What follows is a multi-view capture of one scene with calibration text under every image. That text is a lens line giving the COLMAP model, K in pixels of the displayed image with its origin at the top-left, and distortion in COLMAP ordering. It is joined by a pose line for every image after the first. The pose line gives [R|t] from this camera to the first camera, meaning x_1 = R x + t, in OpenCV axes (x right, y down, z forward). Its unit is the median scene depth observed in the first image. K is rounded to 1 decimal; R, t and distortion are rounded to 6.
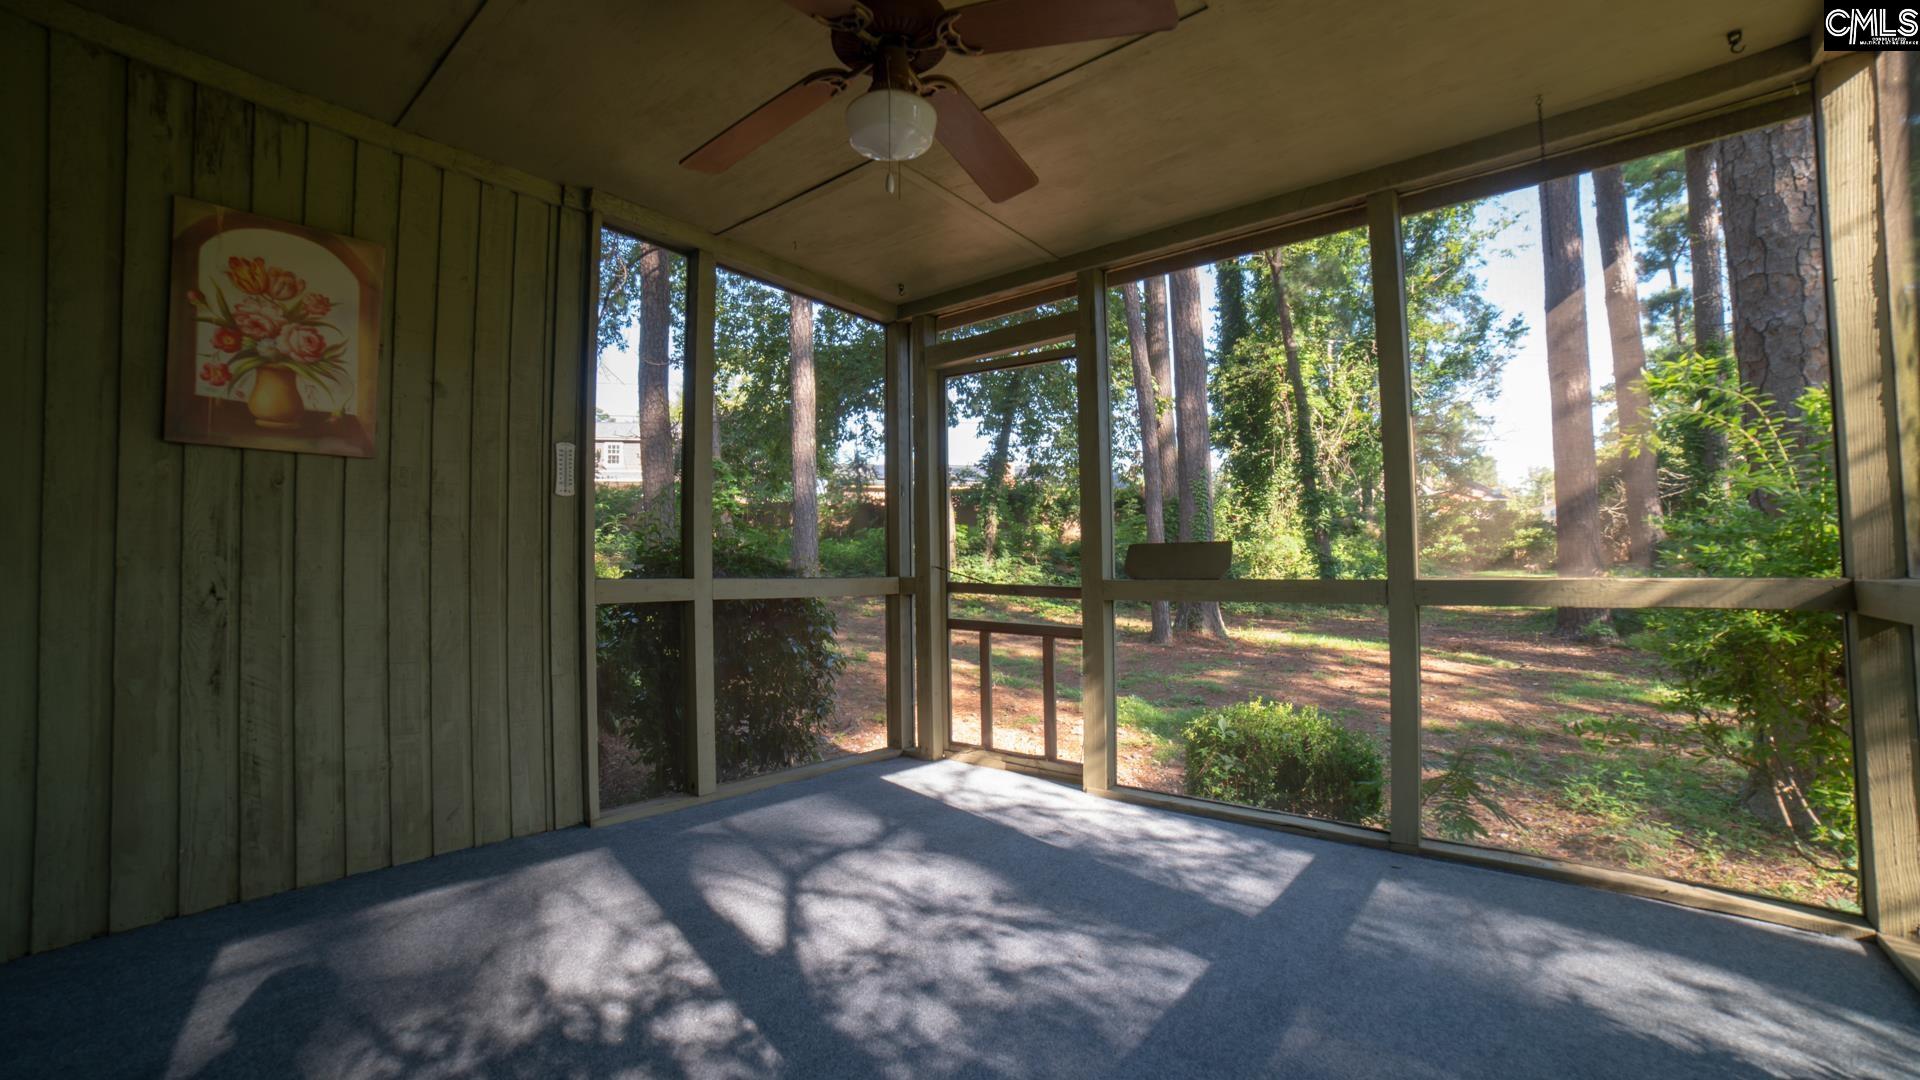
lens RADIAL K [[766.5, 0, 943.7], [0, 766.5, 539.5], [0, 0, 1]] dist [-0.117527, 0.044025]
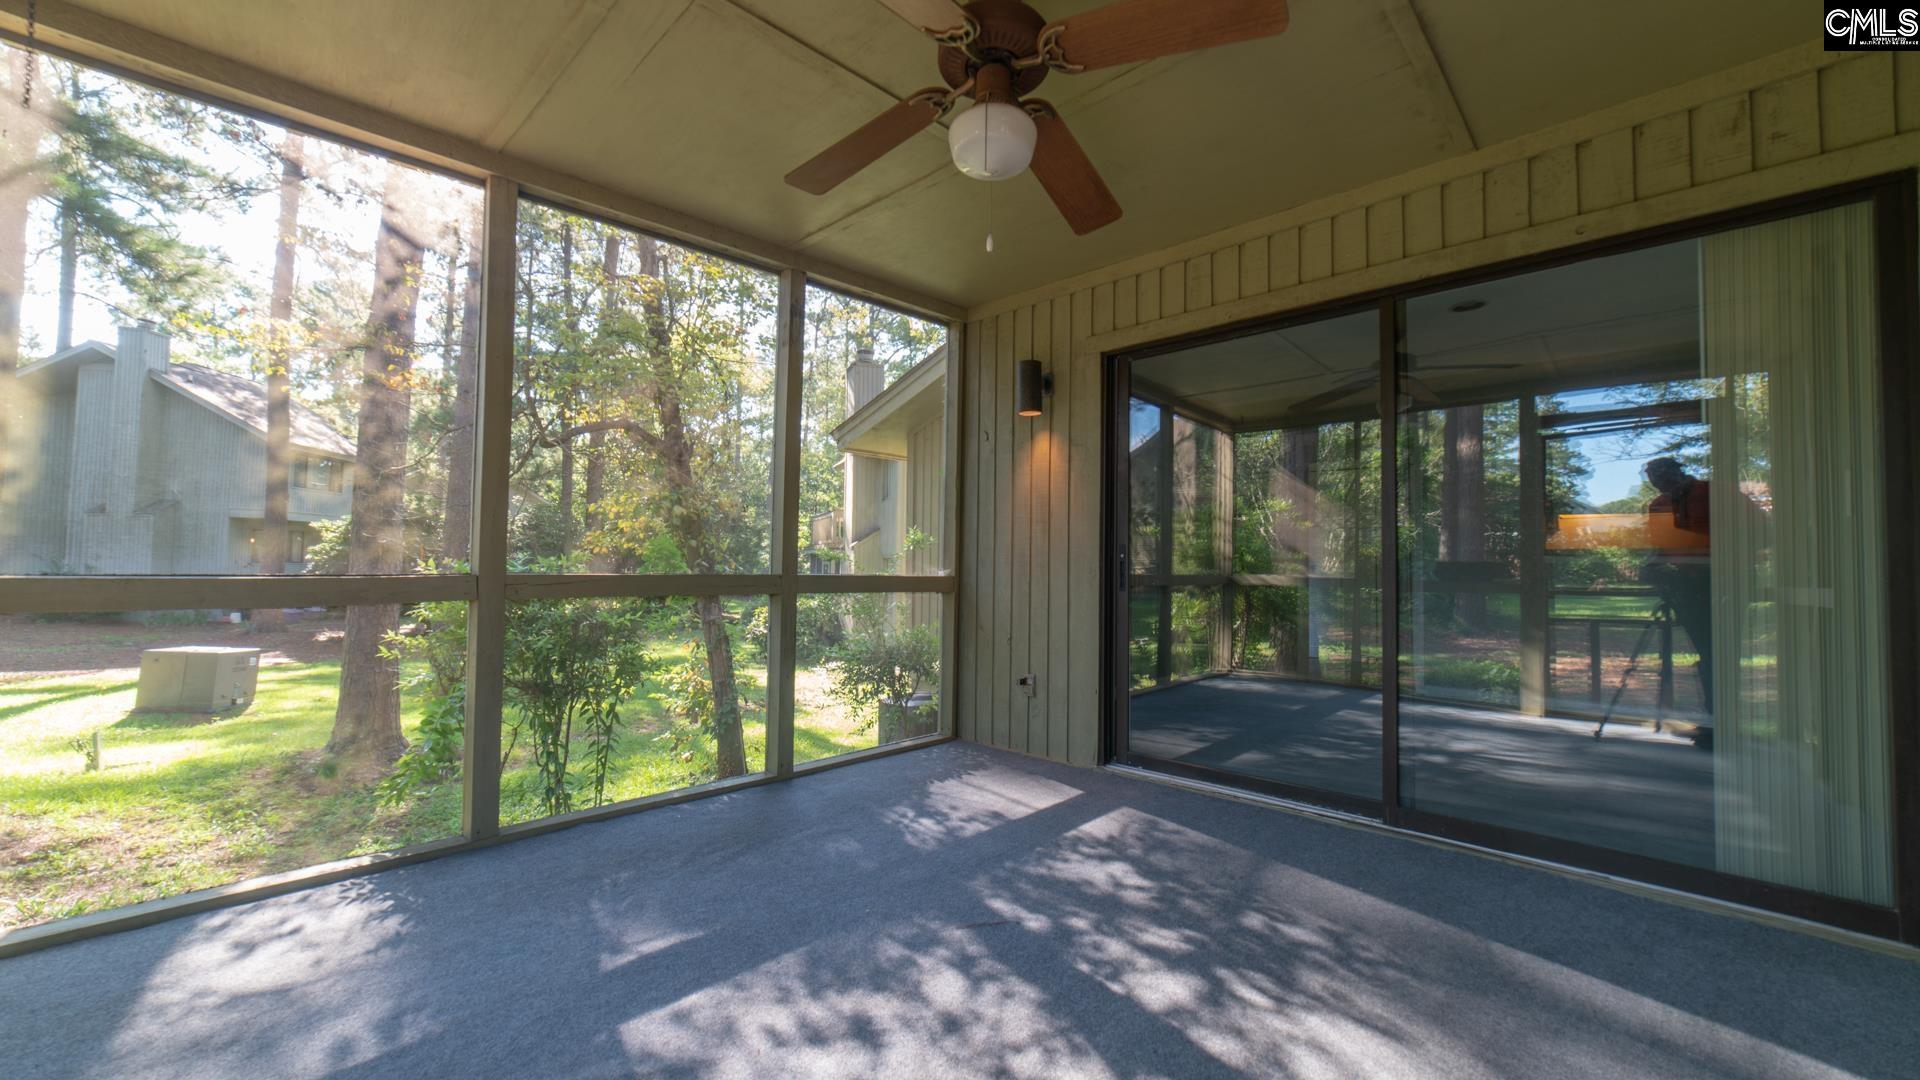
lens RADIAL K [[766.5, 0, 943.7], [0, 766.5, 539.5], [0, 0, 1]] dist [-0.117527, 0.044025]
pose [[-0.997539, -0.003428, 0.070027, -0.080446], [-0.008540, 0.997307, -0.072835, 0.074394], [-0.069588, -0.073254, -0.994883, 2.100965]]
